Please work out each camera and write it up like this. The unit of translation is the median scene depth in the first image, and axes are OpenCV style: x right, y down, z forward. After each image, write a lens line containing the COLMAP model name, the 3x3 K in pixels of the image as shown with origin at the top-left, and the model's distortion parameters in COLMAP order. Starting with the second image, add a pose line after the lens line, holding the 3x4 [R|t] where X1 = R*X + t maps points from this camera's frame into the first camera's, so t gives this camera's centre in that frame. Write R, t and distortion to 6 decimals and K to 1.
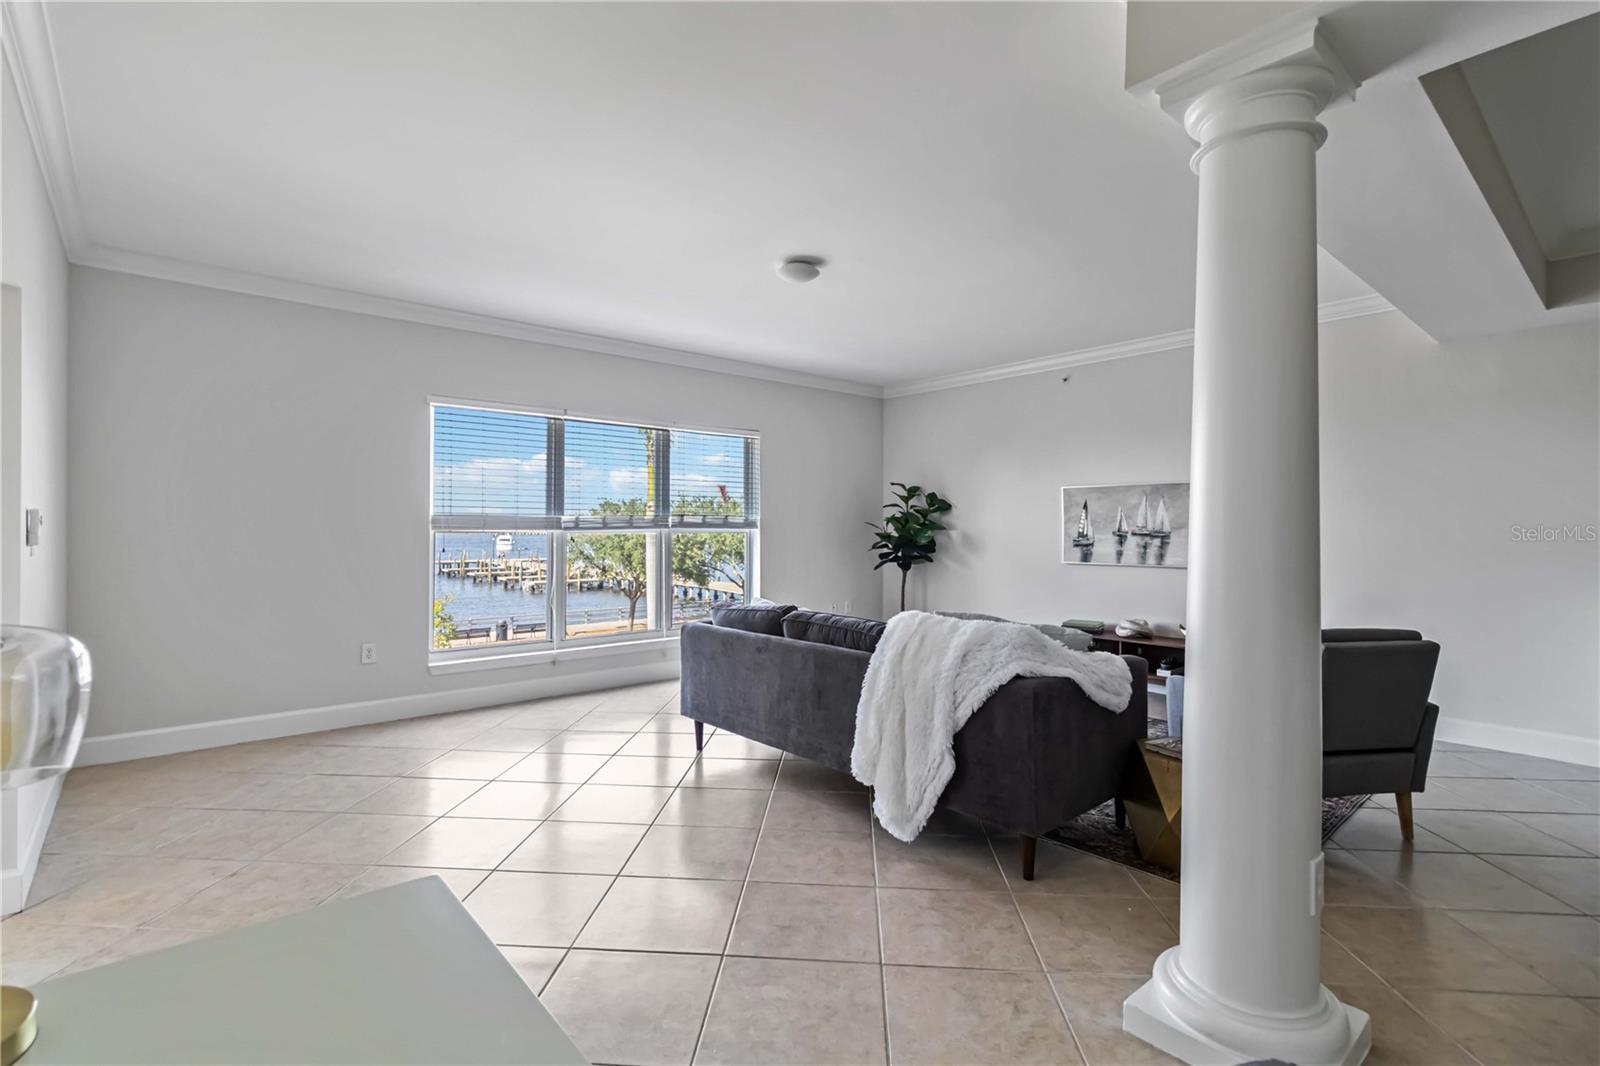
lens RADIAL K [[748.7, 0, 800.0], [0, 748.7, 533.0], [0, 0, 1]] dist [0.001248, 0.000161]
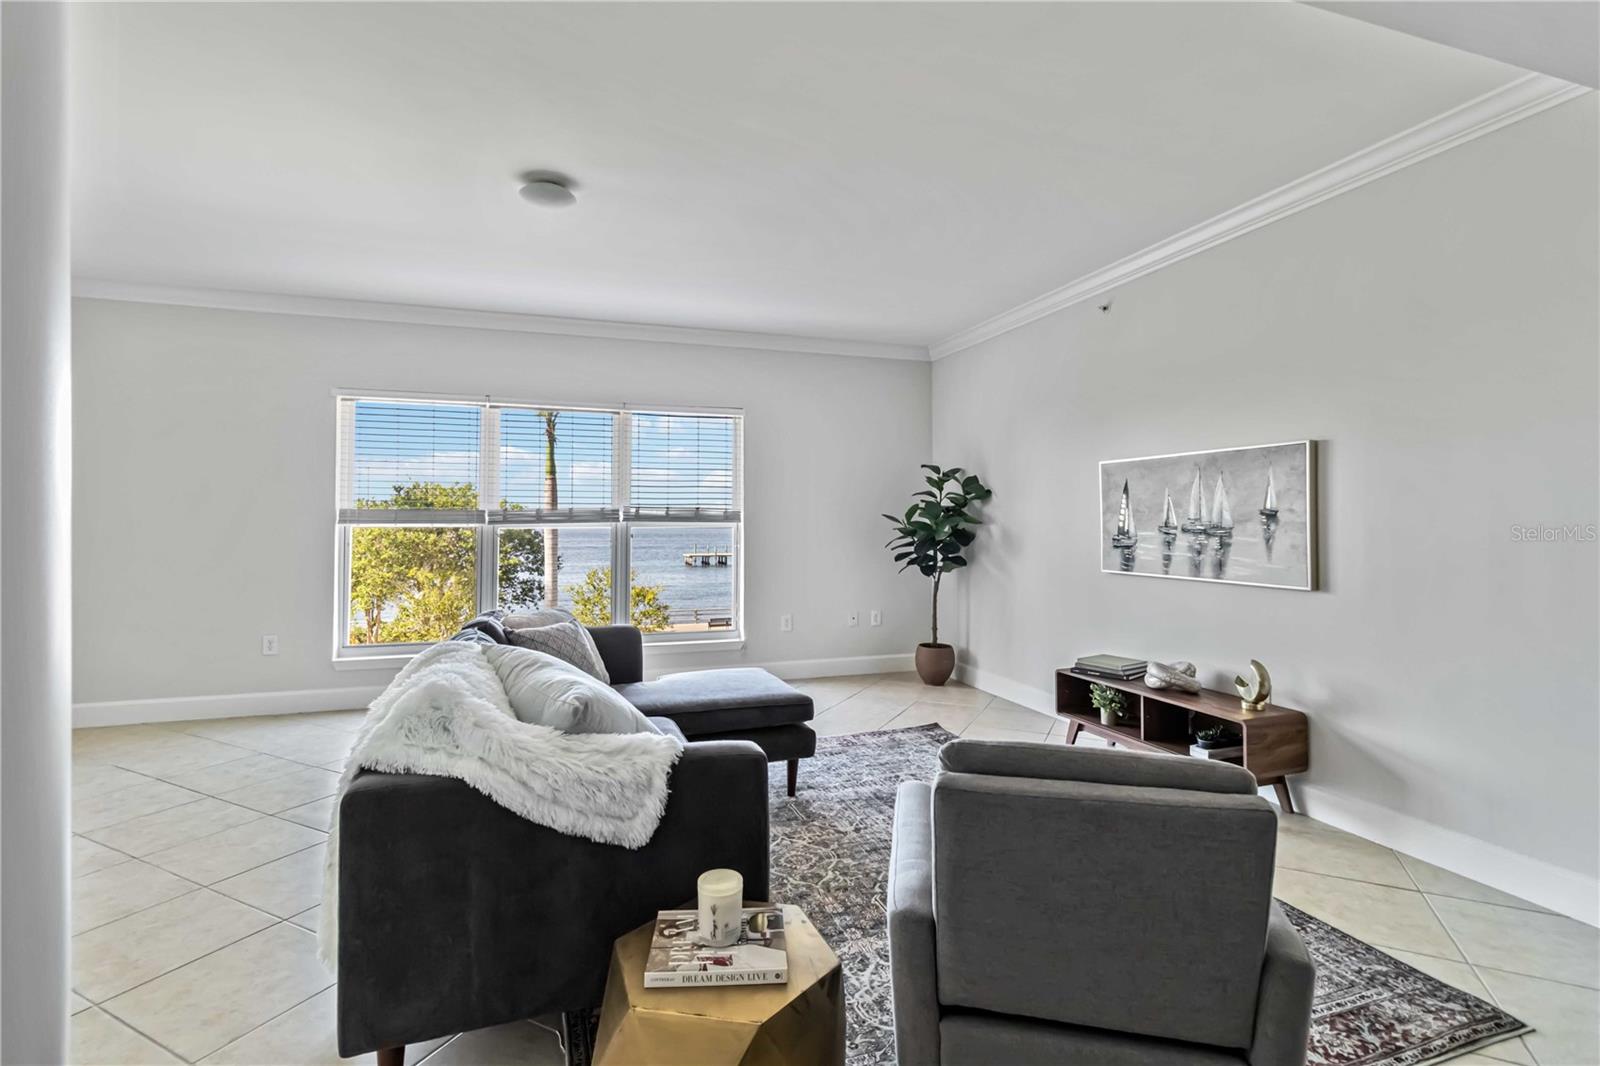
lens RADIAL K [[751.5, 0, 795.3], [0, 751.5, 515.5], [0, 0, 1]] dist [0.002080, -0.000583]
pose [[0.923115, -0.004216, -0.384501, 0.312002], [-0.001832, 0.999880, -0.015362, -0.000620], [0.384520, 0.014885, 0.922997, 0.215556]]
